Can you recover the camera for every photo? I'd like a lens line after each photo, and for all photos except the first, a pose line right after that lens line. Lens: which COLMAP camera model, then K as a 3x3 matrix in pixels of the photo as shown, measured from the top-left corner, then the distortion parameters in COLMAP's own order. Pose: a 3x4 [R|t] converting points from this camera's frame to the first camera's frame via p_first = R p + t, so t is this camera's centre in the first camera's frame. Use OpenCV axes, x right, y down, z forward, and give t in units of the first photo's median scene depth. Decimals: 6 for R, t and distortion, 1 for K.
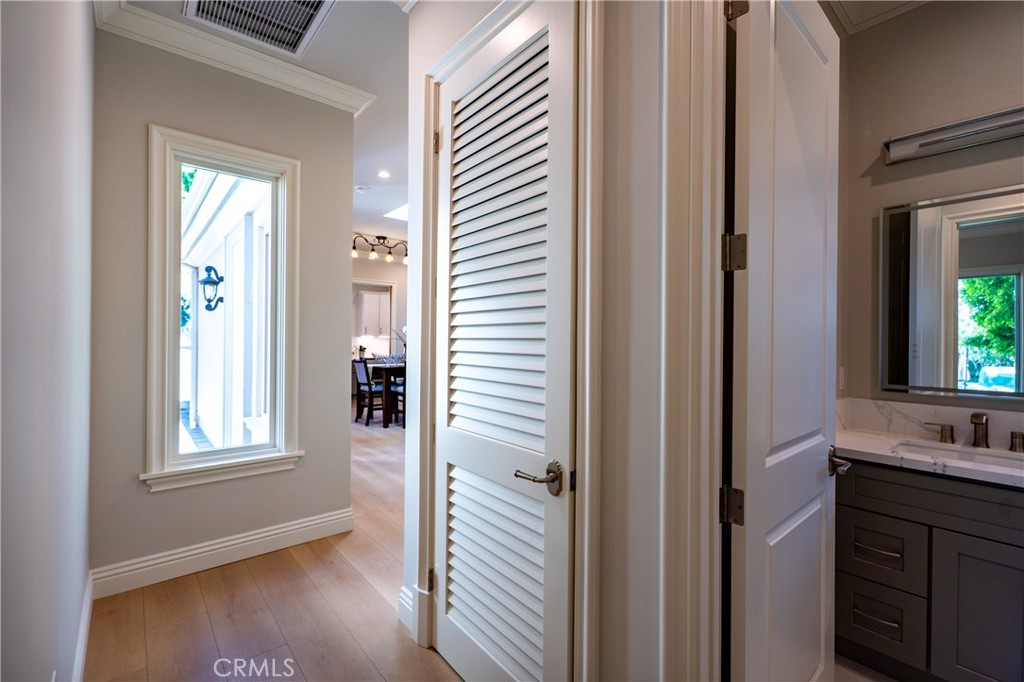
lens RADIAL K [[455.6, 0, 514.4], [0, 455.6, 339.6], [0, 0, 1]] dist [0.001130, 0.000721]
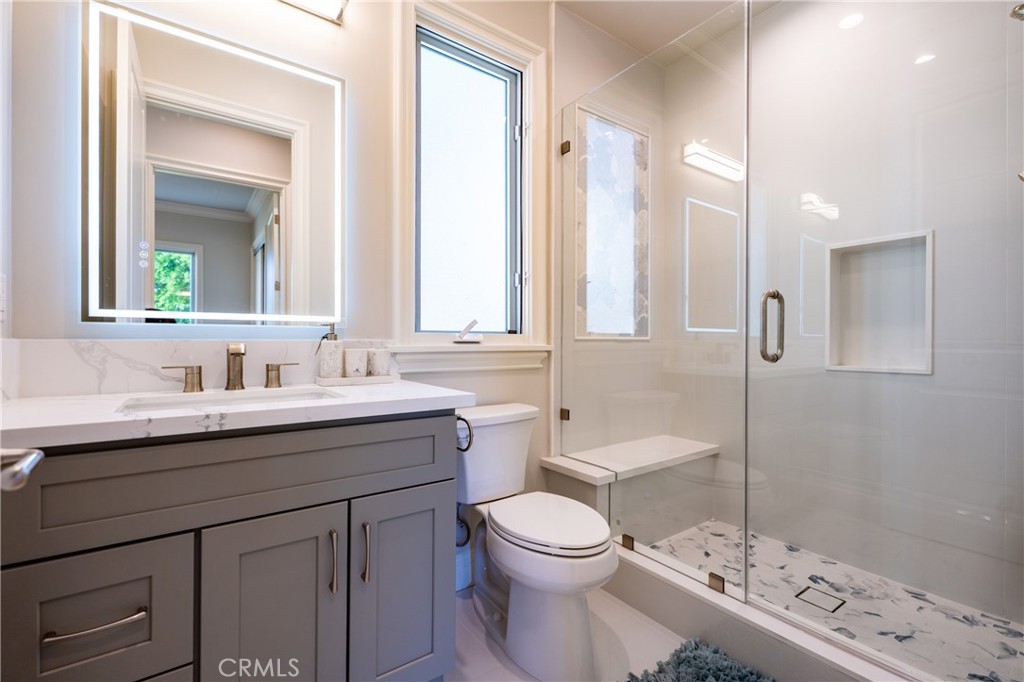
lens RADIAL K [[455.6, 0, 520.7], [0, 455.6, 336.8], [0, 0, 1]] dist [0.001130, 0.000721]
pose [[0.084555, -0.006908, 0.996395, 0.299963], [-0.003985, 0.999966, 0.007271, 0.128377], [-0.996411, -0.004585, 0.084524, 0.432720]]
